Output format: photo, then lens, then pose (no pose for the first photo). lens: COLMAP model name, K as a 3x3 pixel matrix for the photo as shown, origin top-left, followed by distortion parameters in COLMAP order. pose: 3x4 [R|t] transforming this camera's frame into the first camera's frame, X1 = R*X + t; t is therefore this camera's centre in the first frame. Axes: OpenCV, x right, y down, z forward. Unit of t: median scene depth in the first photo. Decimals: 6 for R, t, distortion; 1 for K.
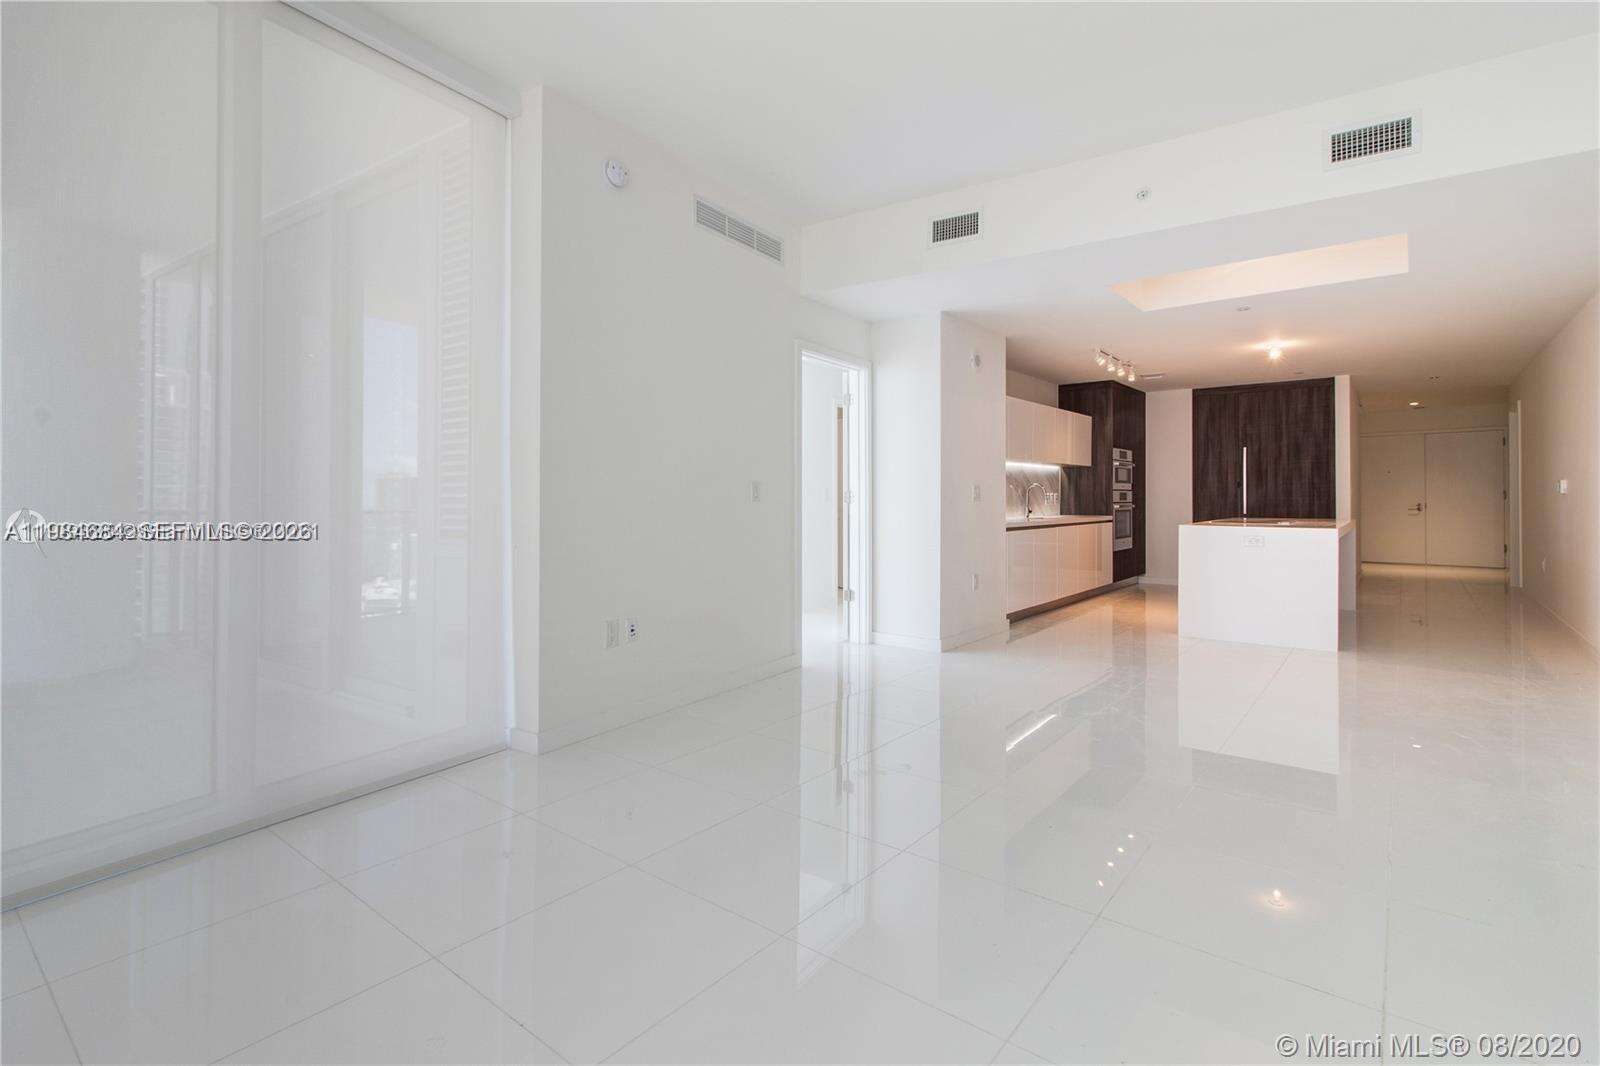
lens RADIAL K [[749.9, 0, 802.2], [0, 749.9, 495.8], [0, 0, 1]] dist [0.011494, 0.001181]
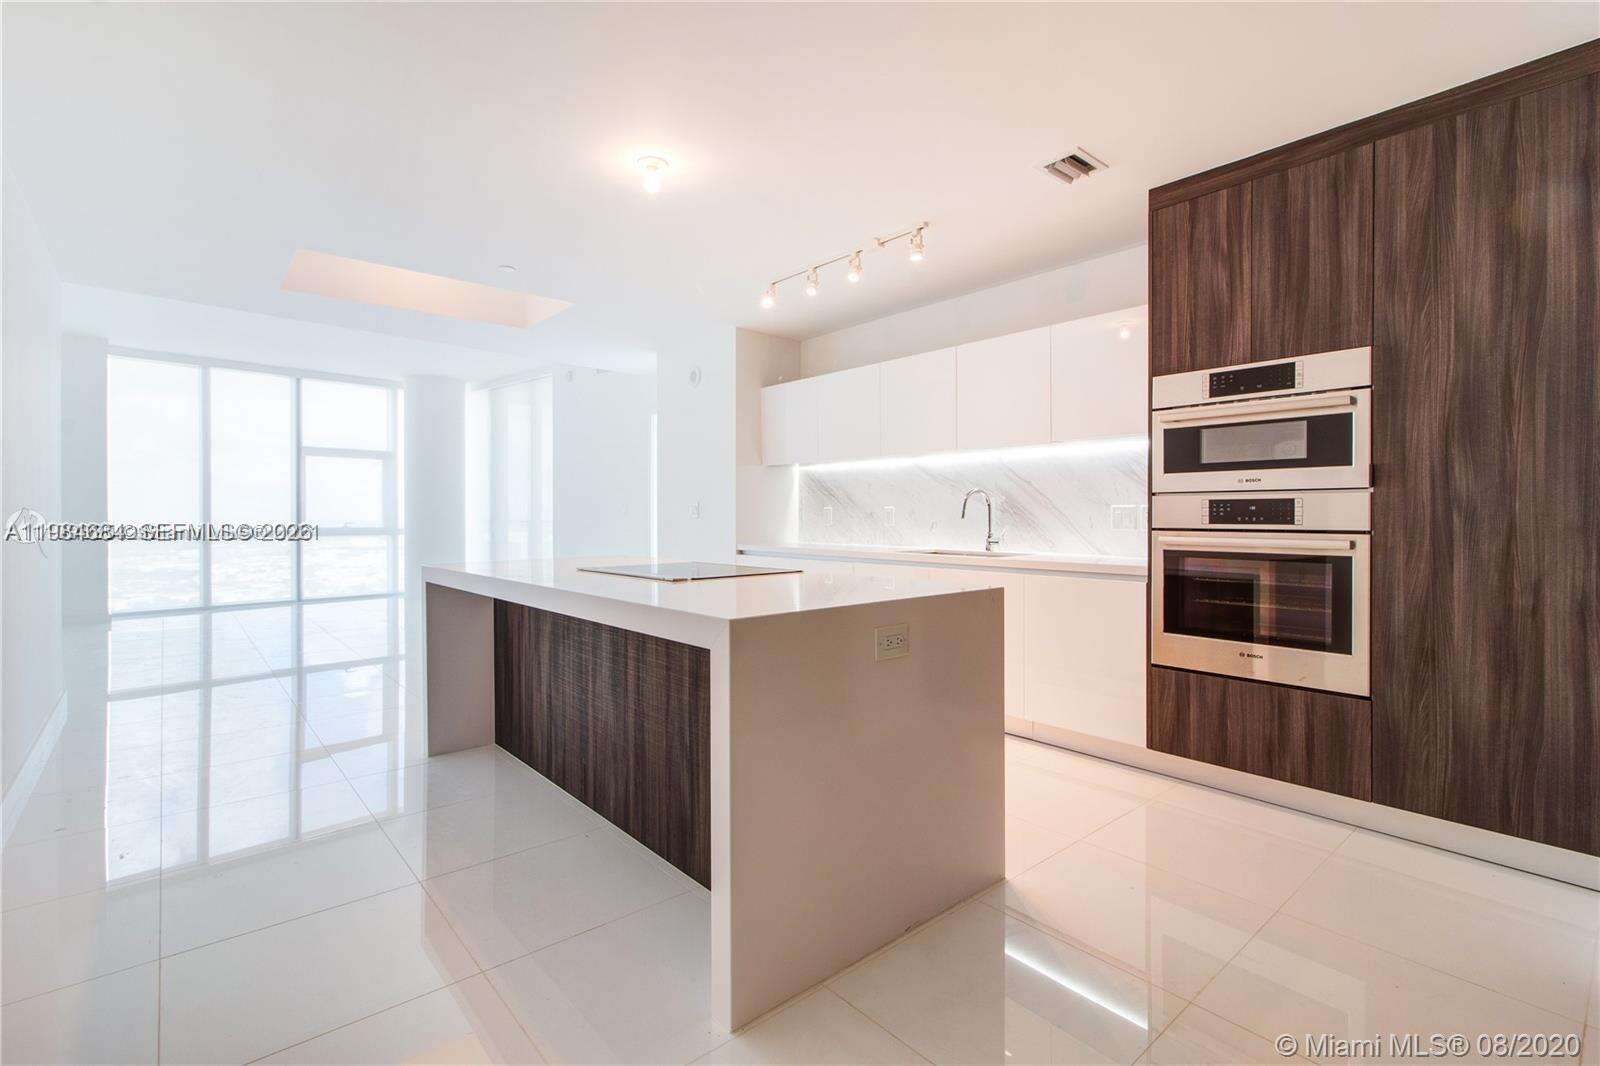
lens RADIAL K [[749.9, 0, 797.9], [0, 749.9, 532.5], [0, 0, 1]] dist [0.011494, 0.001181]
pose [[-0.179397, 0.024970, -0.983460, 0.792990], [0.008738, 0.999679, 0.023788, 0.000711], [0.983738, -0.004326, -0.179558, 0.883242]]
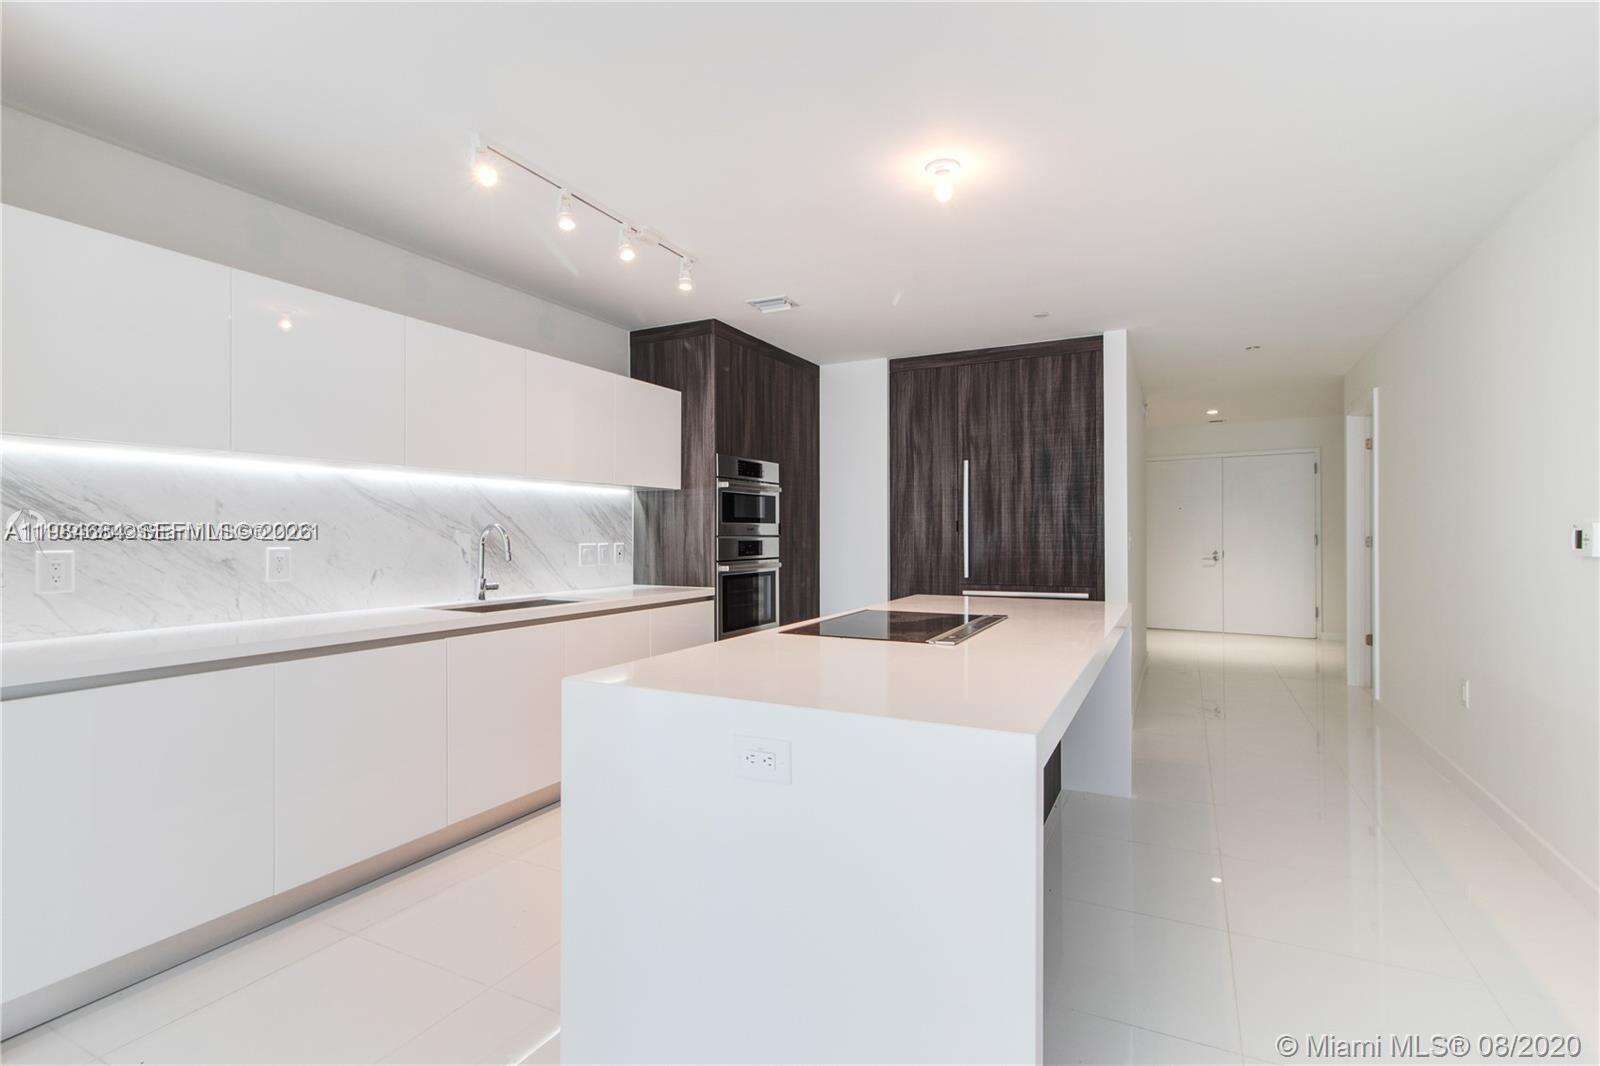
lens RADIAL K [[749.9, 0, 815.7], [0, 749.9, 530.9], [0, 0, 1]] dist [0.011494, 0.001181]
pose [[0.976982, 0.001221, 0.213320, 0.365195], [-0.000766, 0.999997, -0.002216, -0.010338], [-0.213322, 0.002002, 0.976980, 0.483904]]
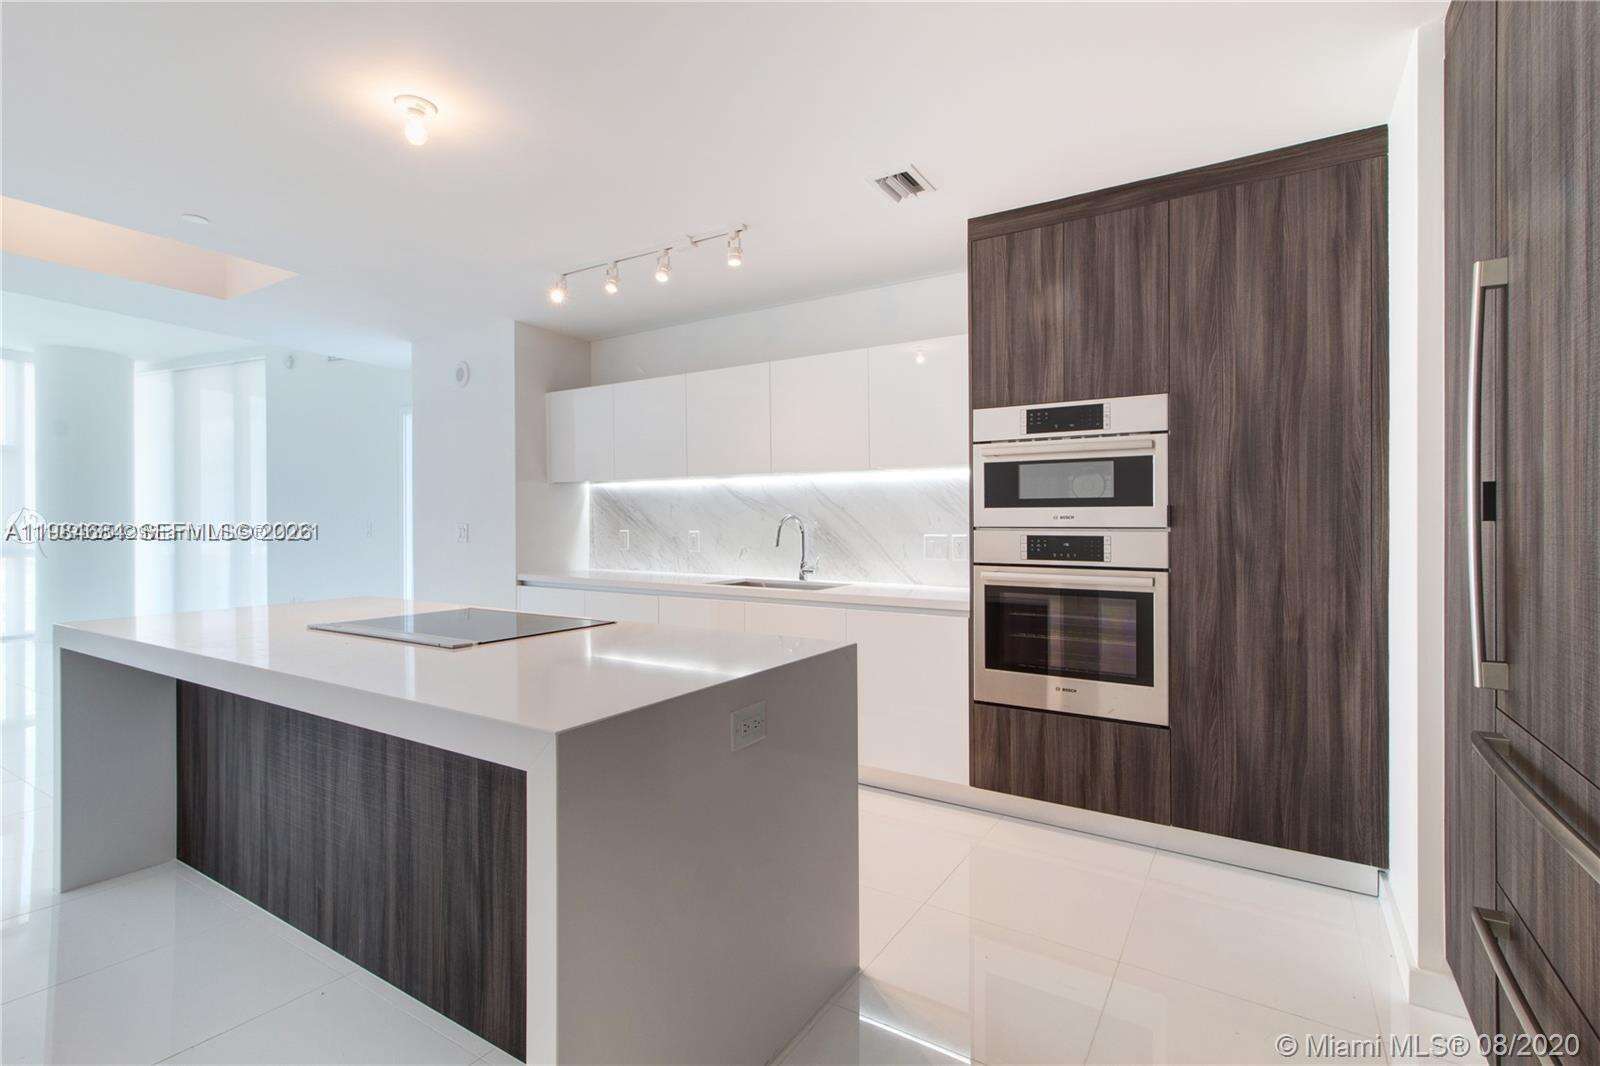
lens RADIAL K [[749.9, 0, 793.1], [0, 749.9, 545.2], [0, 0, 1]] dist [0.011494, 0.001181]
pose [[0.113895, 0.032395, -0.992964, 0.752703], [0.000332, 0.999467, 0.032645, -0.010930], [0.993493, -0.004048, 0.113824, 0.860606]]
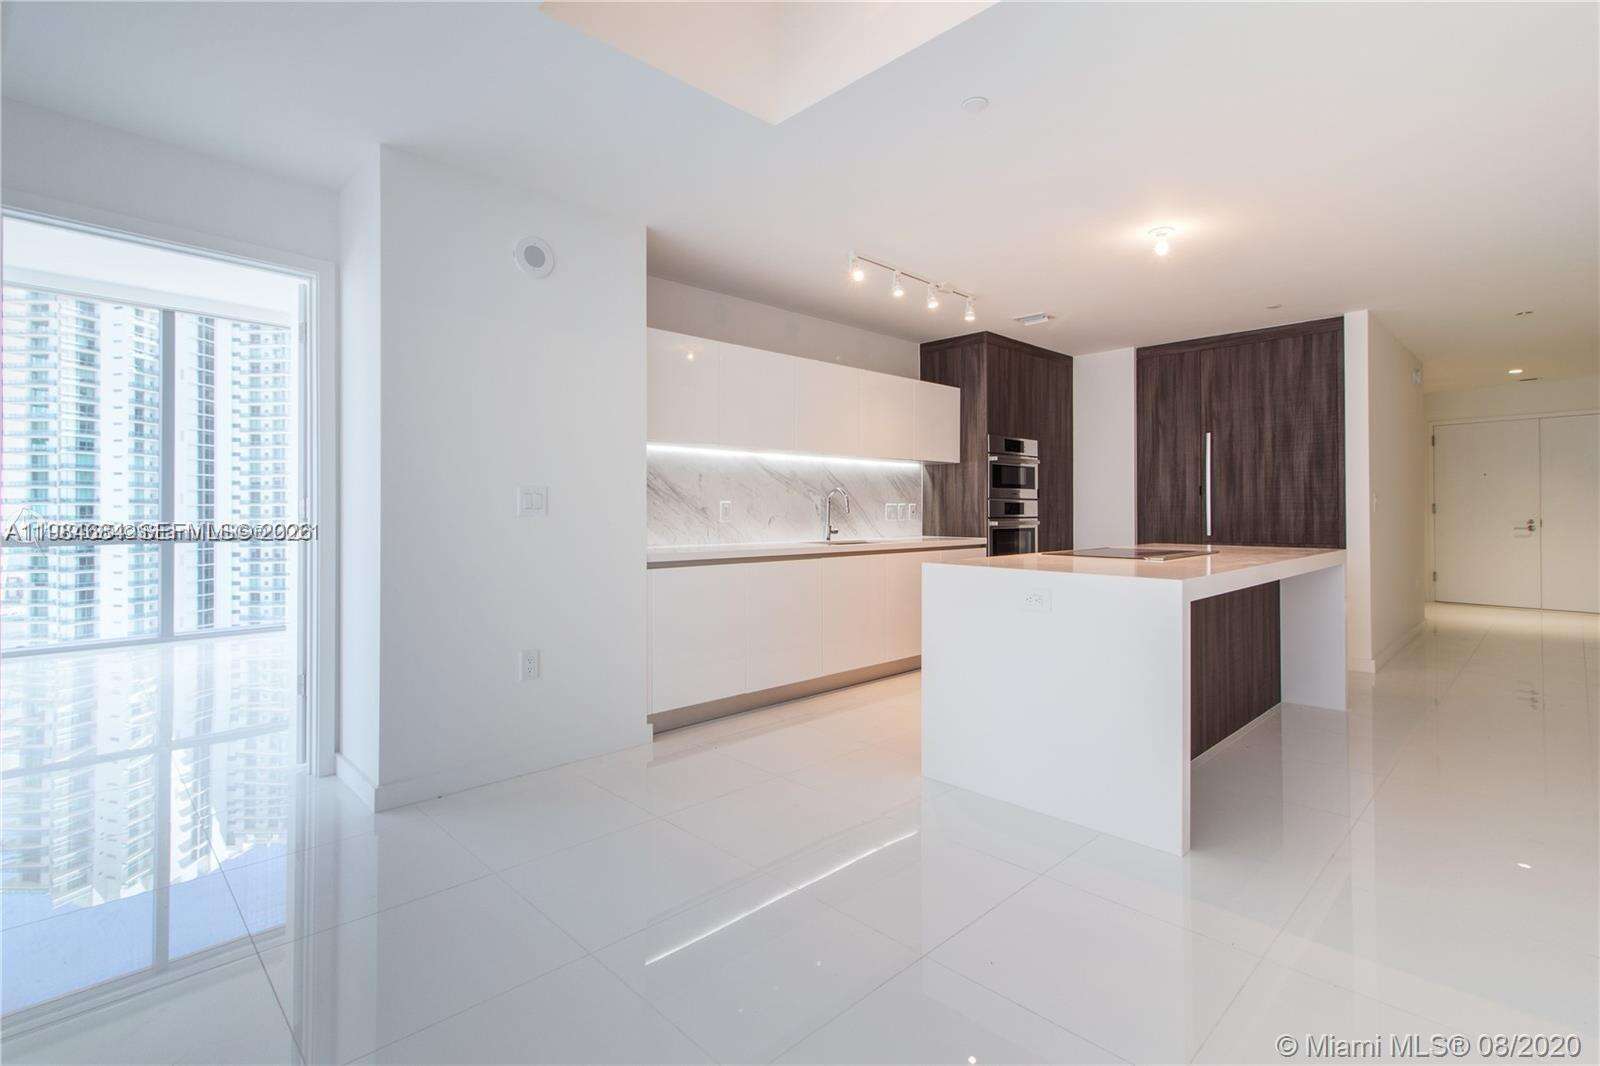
lens RADIAL K [[749.9, 0, 815.8], [0, 749.9, 499.8], [0, 0, 1]] dist [0.011494, 0.001181]
pose [[0.993404, 0.000465, -0.114670, 0.333951], [-0.001789, 0.999933, -0.011443, 0.001068], [0.114657, 0.011573, 0.993338, 0.326295]]
